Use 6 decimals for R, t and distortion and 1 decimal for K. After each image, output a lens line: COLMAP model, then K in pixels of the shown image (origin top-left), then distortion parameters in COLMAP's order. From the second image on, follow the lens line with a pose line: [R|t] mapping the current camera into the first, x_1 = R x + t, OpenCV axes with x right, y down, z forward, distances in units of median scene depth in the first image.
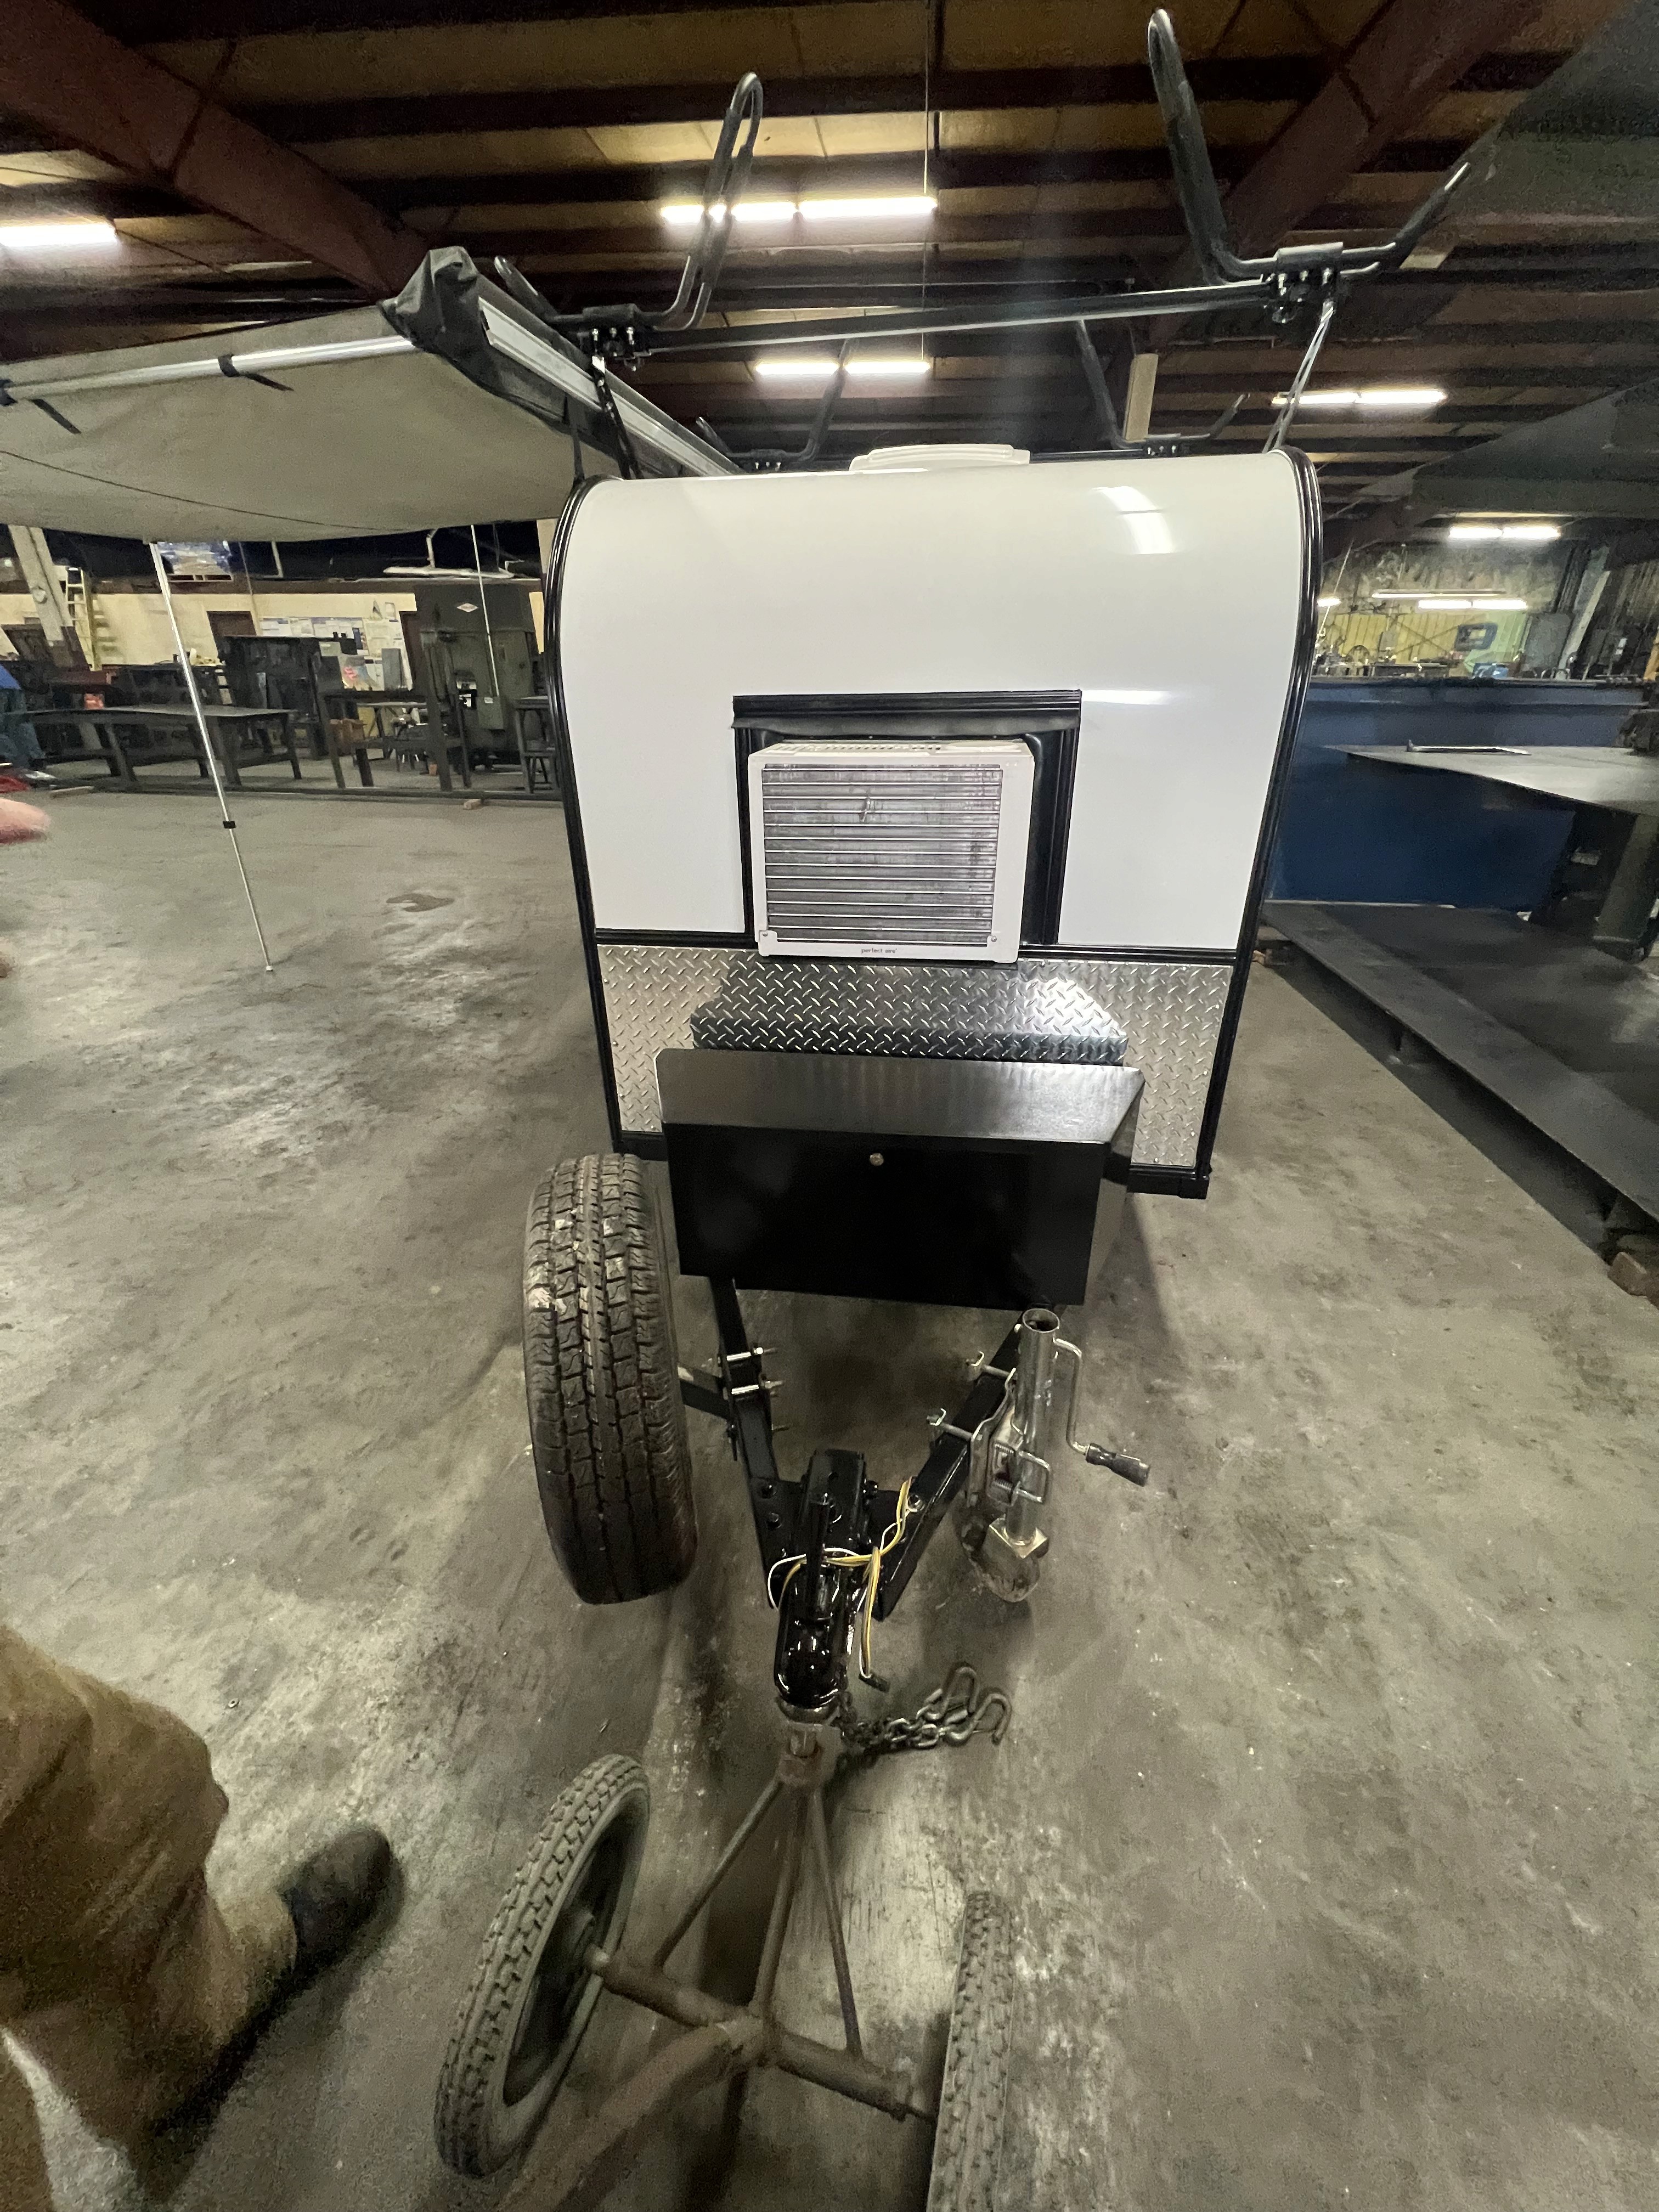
lens RADIAL K [[878.3, 0, 840.7], [0, 878.3, 1103.0], [0, 0, 1]] dist [-0.000081, -0.000866]
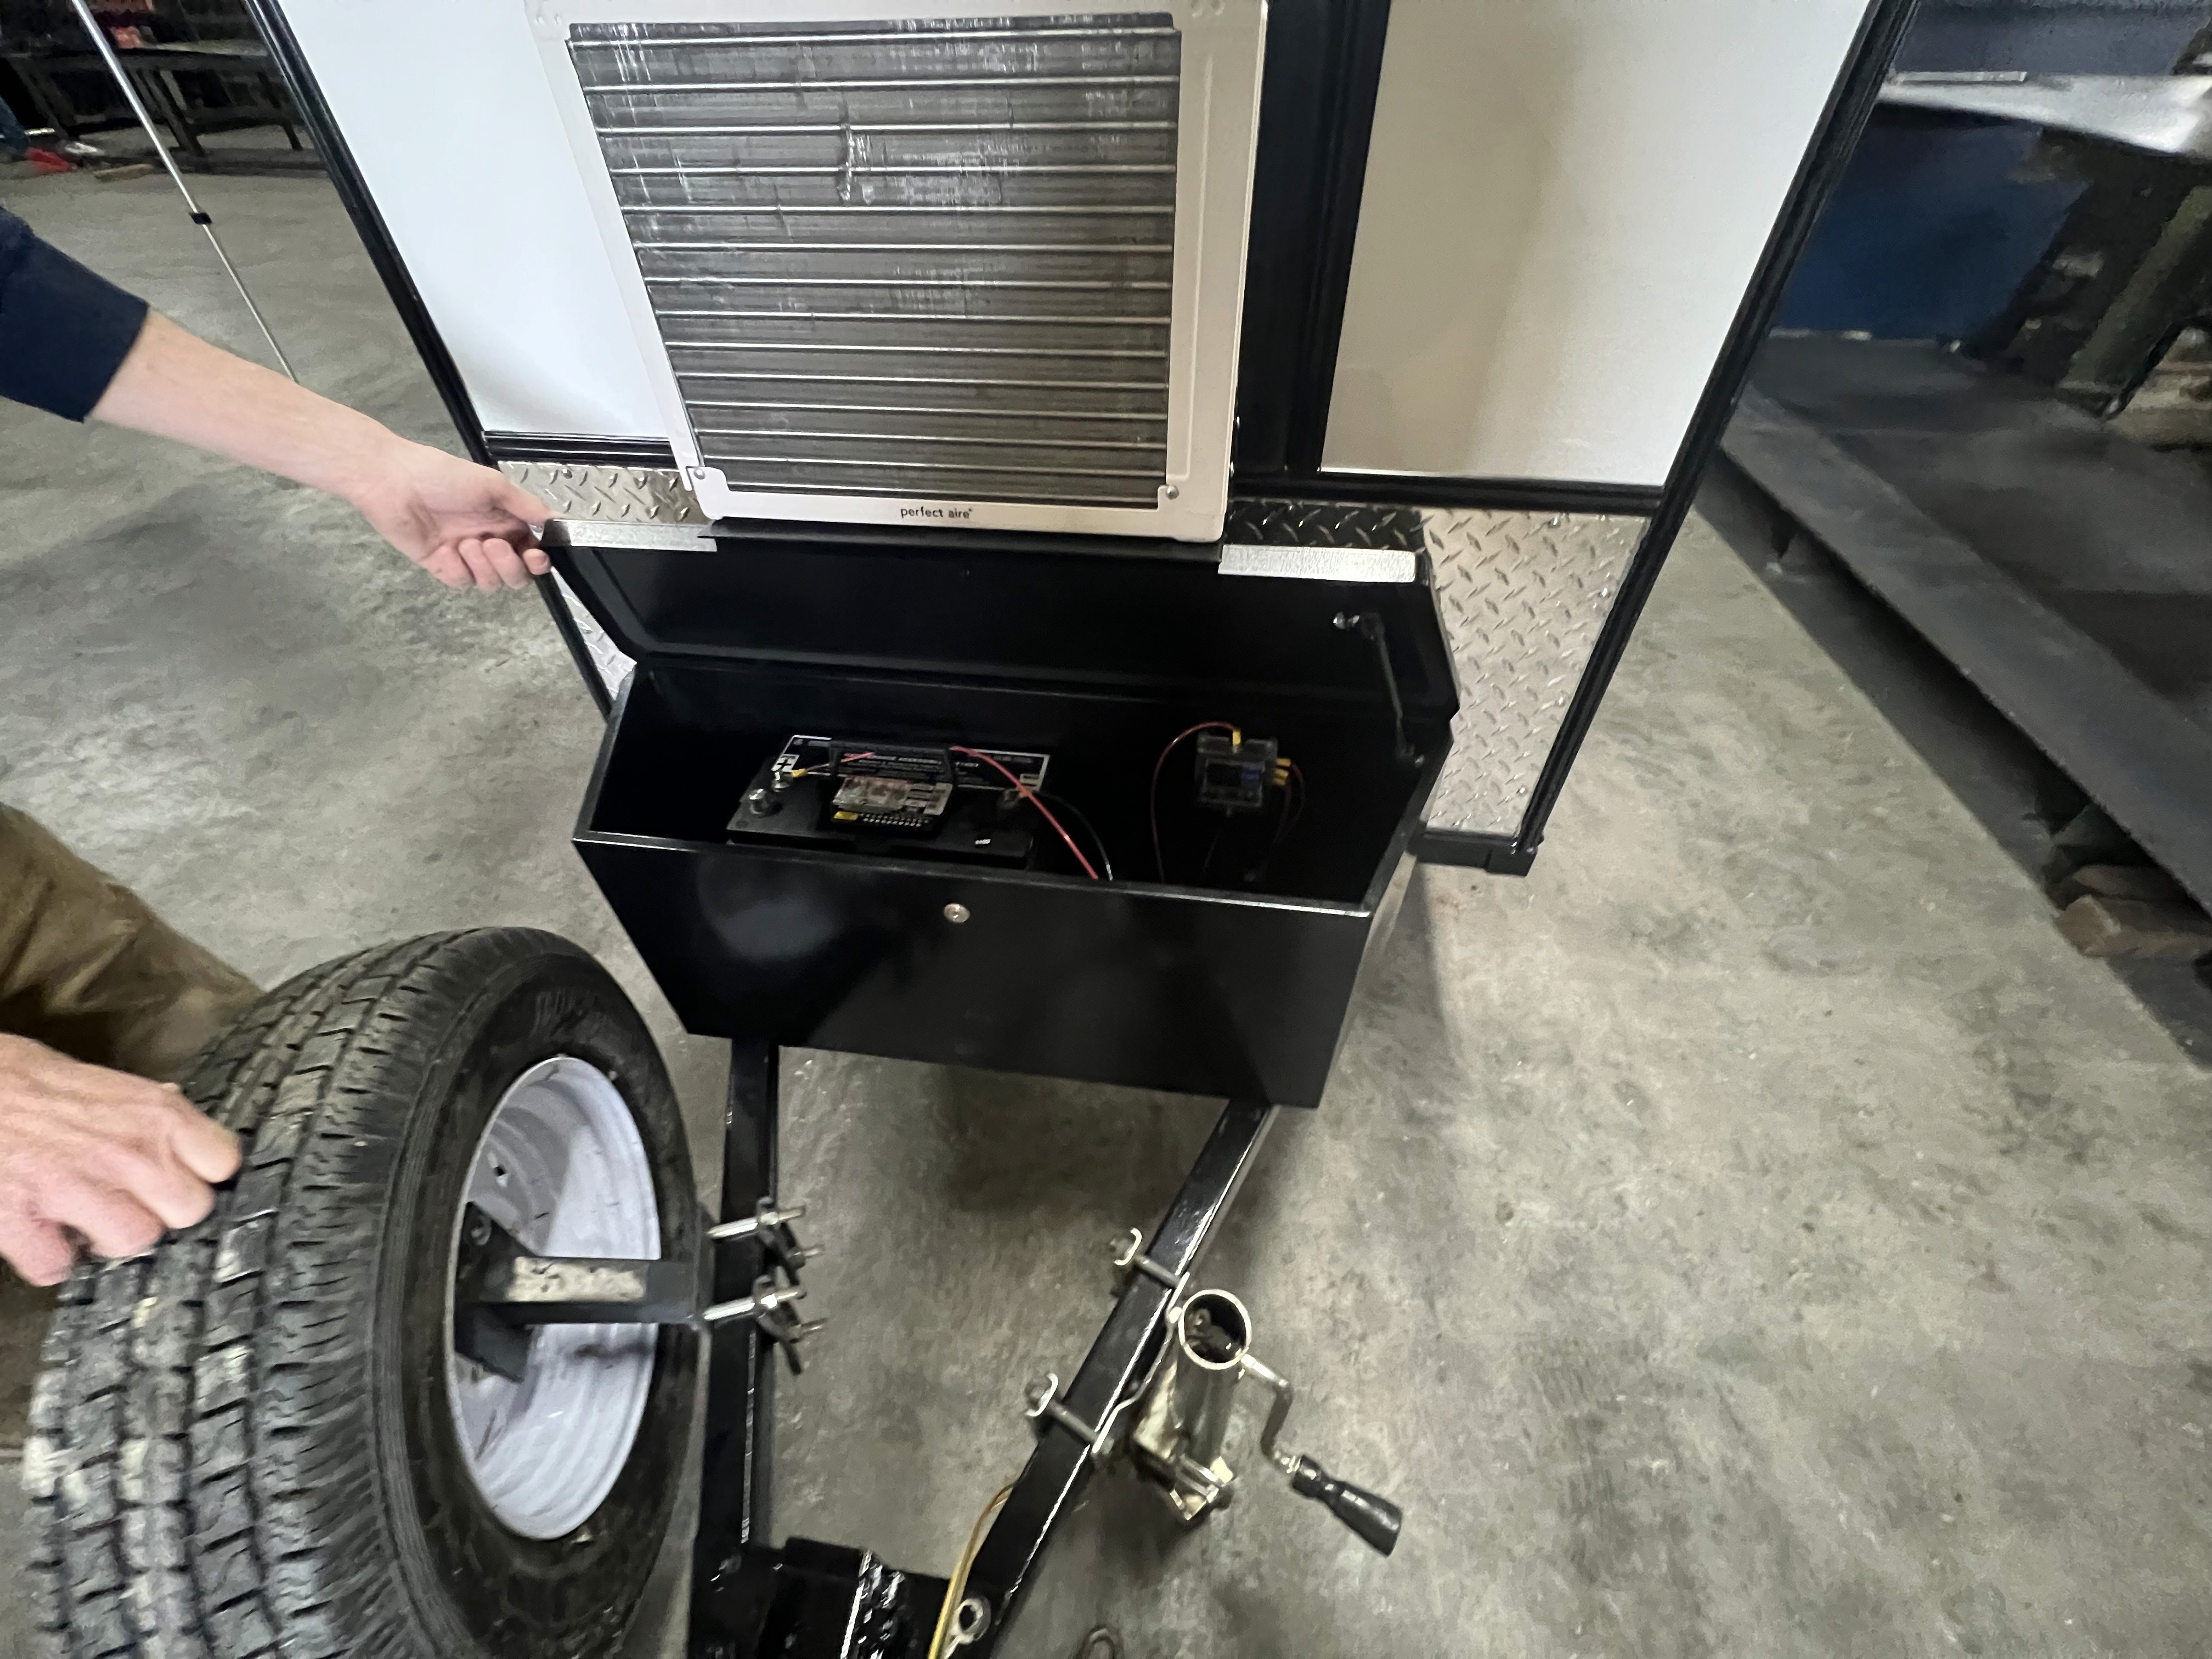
lens RADIAL K [[878.3, 0, 1105.6], [0, 878.3, 820.4], [0, 0, 1]] dist [-0.000081, -0.000866]
pose [[0.999976, 0.001022, -0.006872, 0.104699], [0.001029, 0.956412, 0.292020, -0.115152], [0.006871, -0.292020, 0.956388, 0.372764]]
